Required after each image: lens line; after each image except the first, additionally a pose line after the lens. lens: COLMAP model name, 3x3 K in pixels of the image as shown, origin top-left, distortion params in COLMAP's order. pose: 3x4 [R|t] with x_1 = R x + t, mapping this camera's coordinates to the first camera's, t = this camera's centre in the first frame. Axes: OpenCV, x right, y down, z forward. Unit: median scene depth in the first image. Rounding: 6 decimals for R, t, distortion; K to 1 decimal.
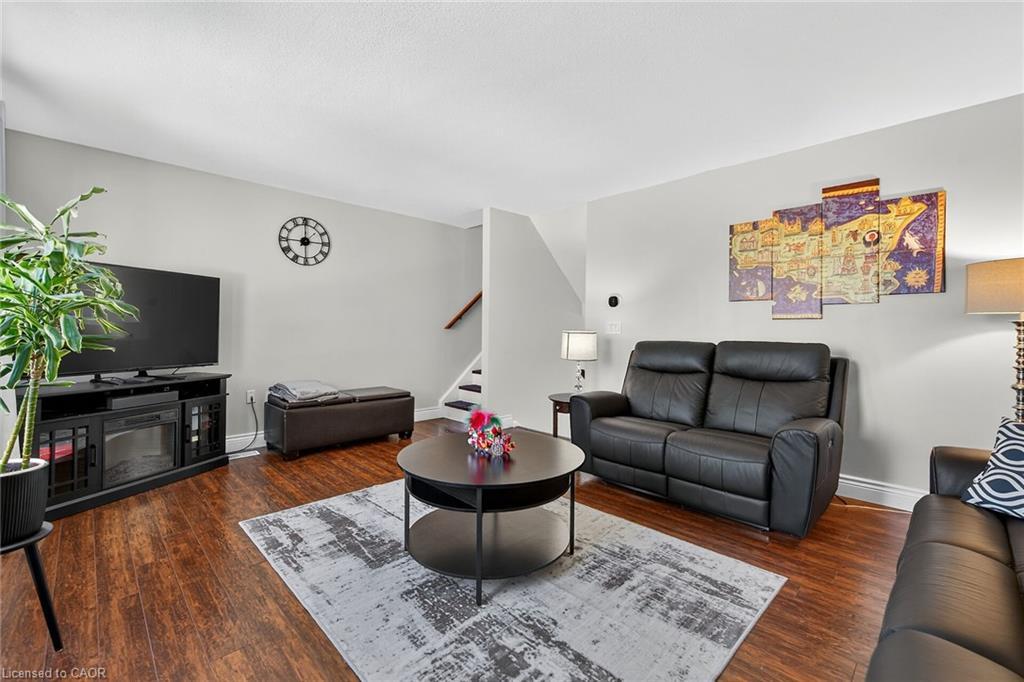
lens RADIAL K [[430.9, 0, 528.5], [0, 430.9, 337.9], [0, 0, 1]] dist [0.000926, -0.000023]
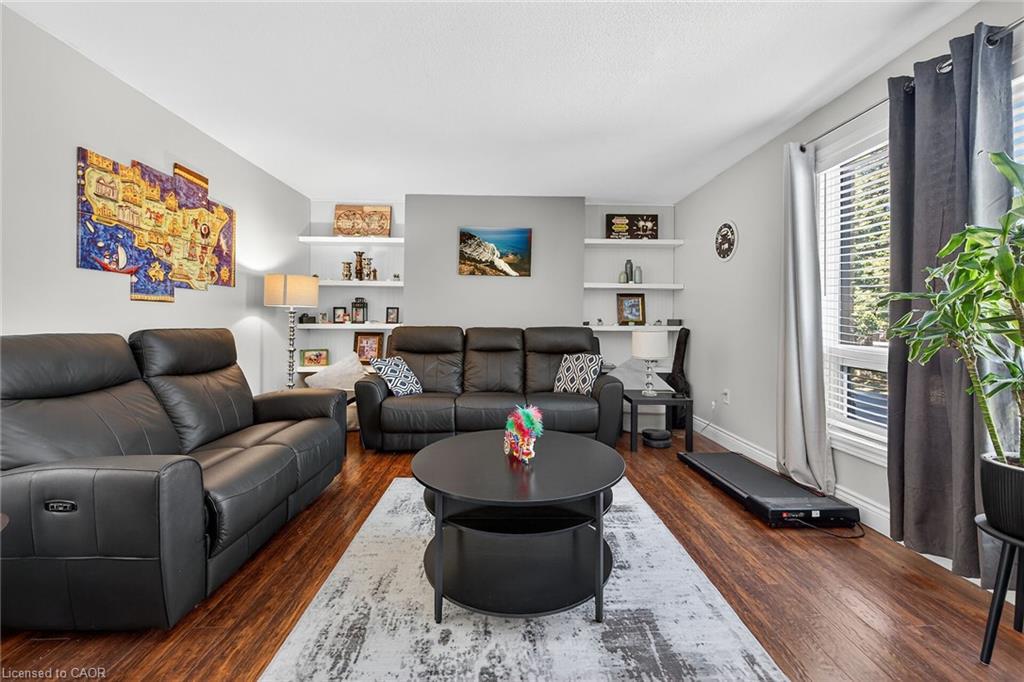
lens RADIAL K [[411.8, 0, 511.3], [0, 411.8, 325.9], [0, 0, 1]] dist [0.000069, -0.000243]
pose [[-0.711891, -0.019507, 0.702019, -0.512114], [0.000566, 0.999598, 0.028350, -0.020339], [-0.702290, 0.020580, -0.711593, 1.242005]]
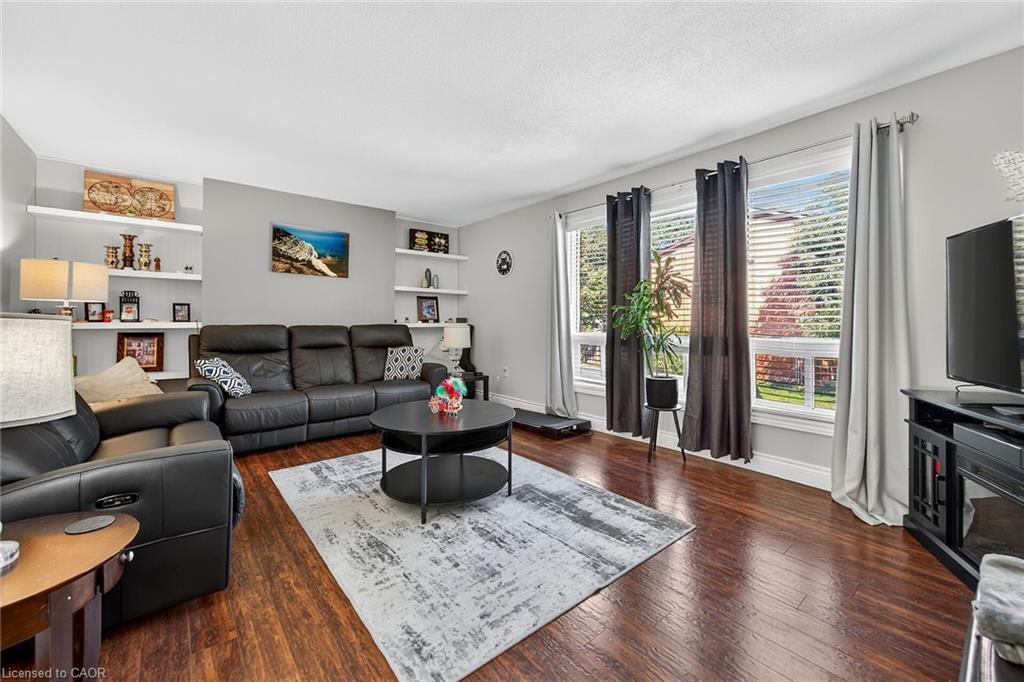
lens RADIAL K [[414.1, 0, 509.5], [0, 414.1, 333.1], [0, 0, 1]] dist [0.001107, -0.000164]
pose [[-0.992220, -0.016069, 0.123453, -0.329806], [-0.010220, 0.998801, 0.047869, -0.025868], [-0.124074, 0.046235, -0.991195, 1.694246]]
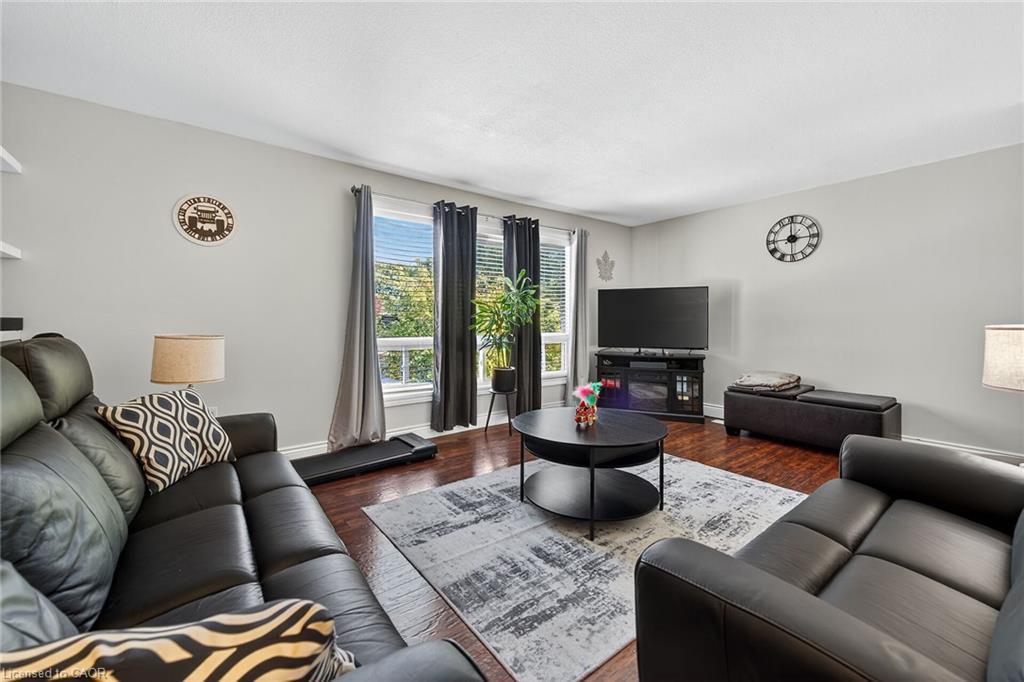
lens RADIAL K [[420.7, 0, 514.0], [0, 420.7, 324.1], [0, 0, 1]] dist [0.000974, -0.000007]
pose [[-0.139436, -0.003763, -0.990224, 0.870731], [-0.021627, 0.999766, -0.000754, -0.006499], [0.989995, 0.021311, -0.139485, 0.736146]]
